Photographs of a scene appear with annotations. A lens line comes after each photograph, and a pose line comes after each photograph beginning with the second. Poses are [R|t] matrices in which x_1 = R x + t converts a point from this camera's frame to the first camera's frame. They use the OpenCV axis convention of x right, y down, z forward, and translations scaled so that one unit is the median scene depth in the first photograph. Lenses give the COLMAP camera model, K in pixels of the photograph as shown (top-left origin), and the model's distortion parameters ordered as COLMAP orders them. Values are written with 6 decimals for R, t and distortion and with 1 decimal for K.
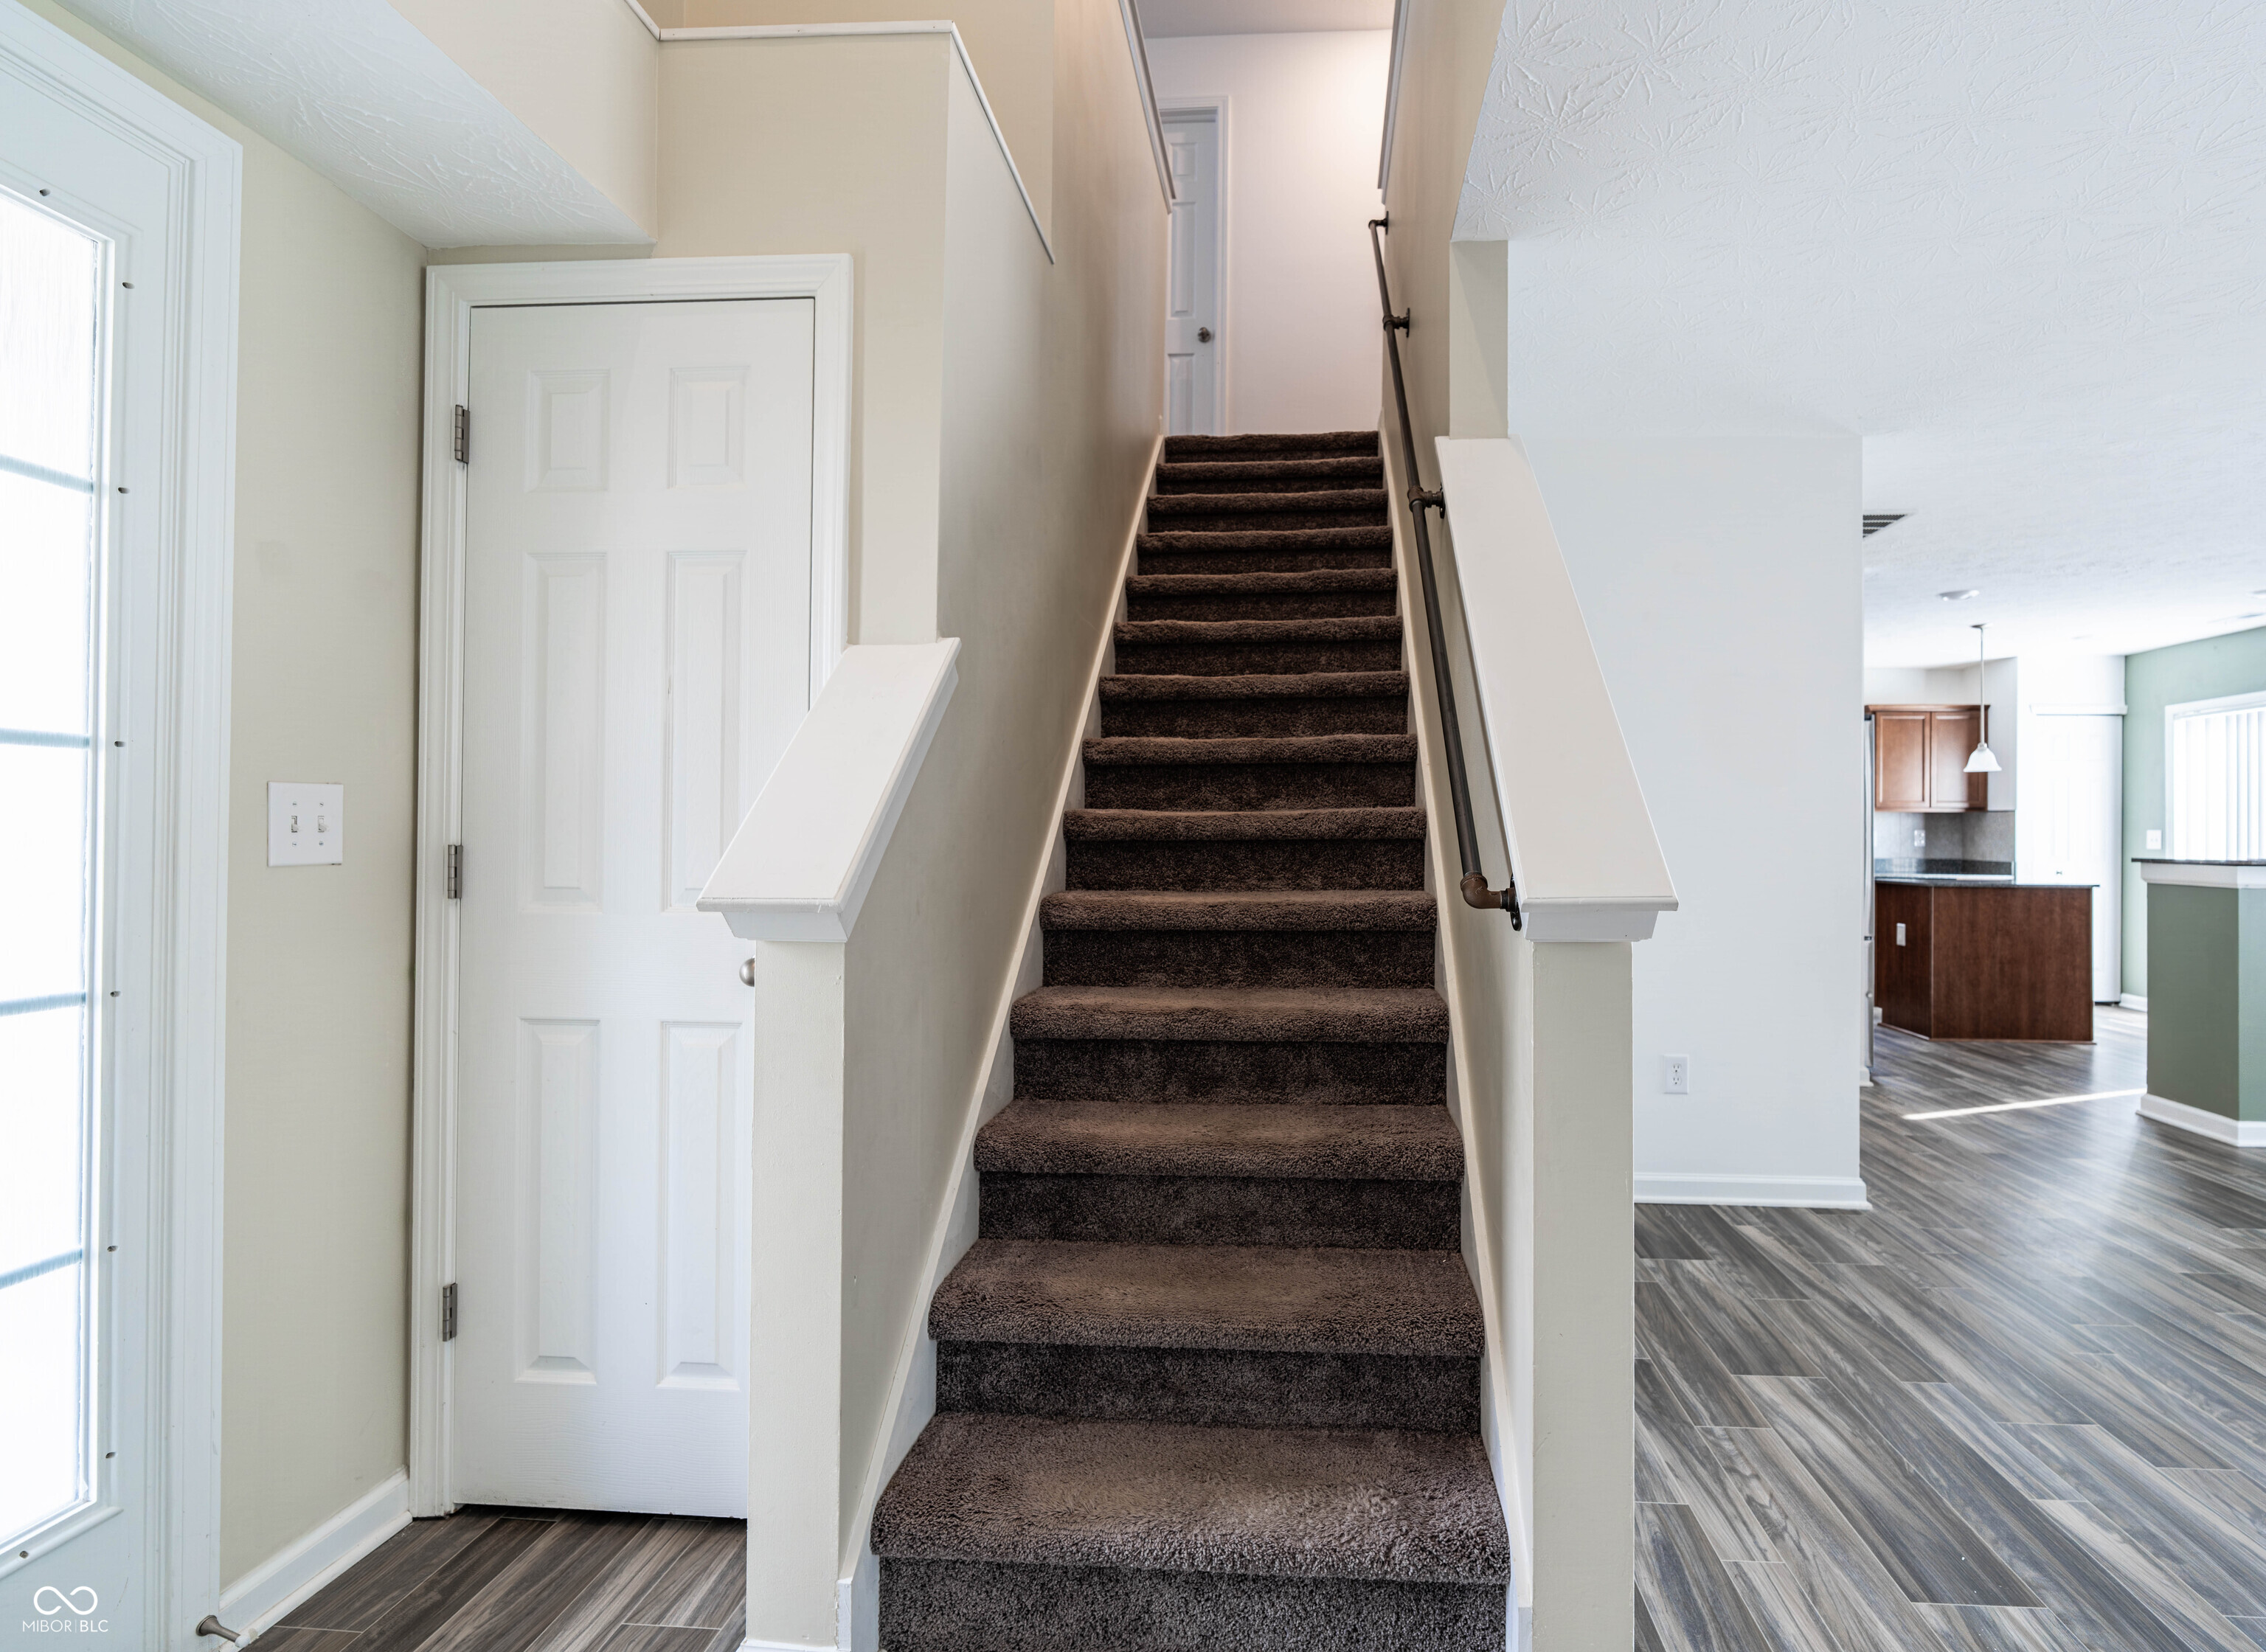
lens RADIAL K [[1104.1, 0, 1227.2], [0, 1104.1, 830.8], [0, 0, 1]] dist [-0.009719, 0.001548]
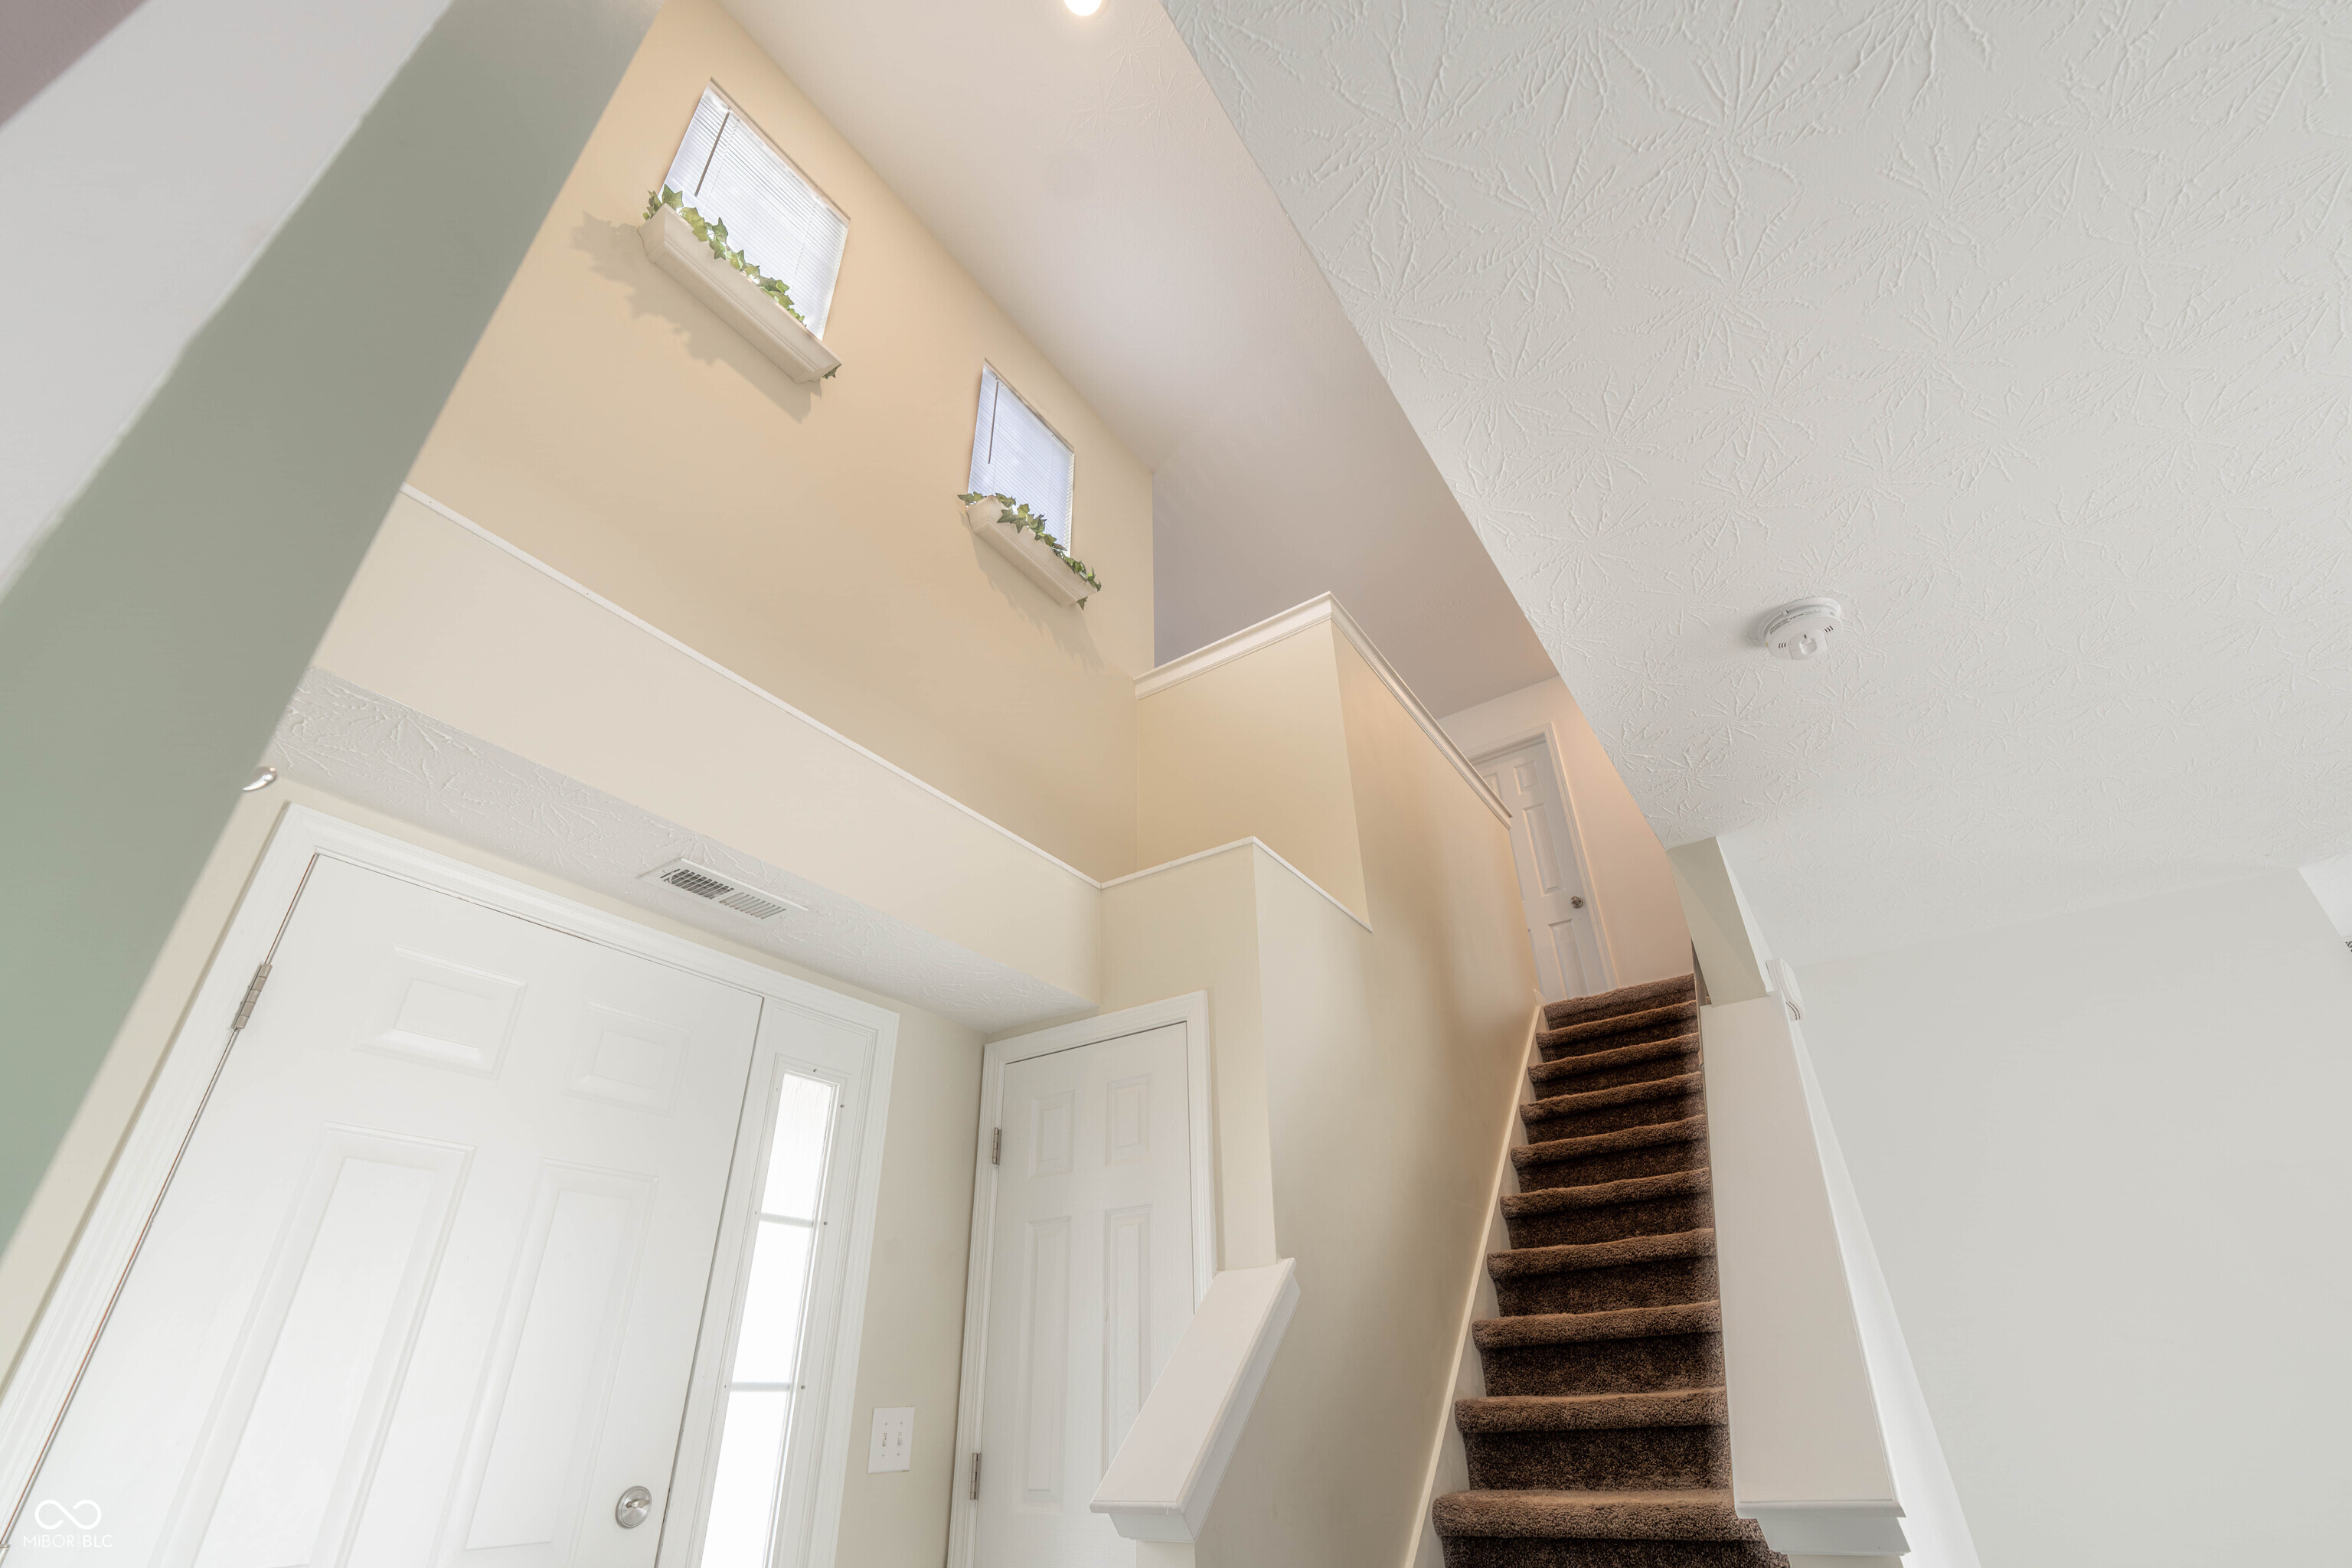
lens RADIAL K [[1048.4, 0, 1165.2], [0, 1048.4, 775.1], [0, 0, 1]] dist [-0.011046, 0.000193]
pose [[0.861019, -0.288158, -0.419060, 0.232483], [0.029998, 0.851334, -0.523766, -0.014705], [0.507687, 0.438402, 0.741659, -0.178892]]
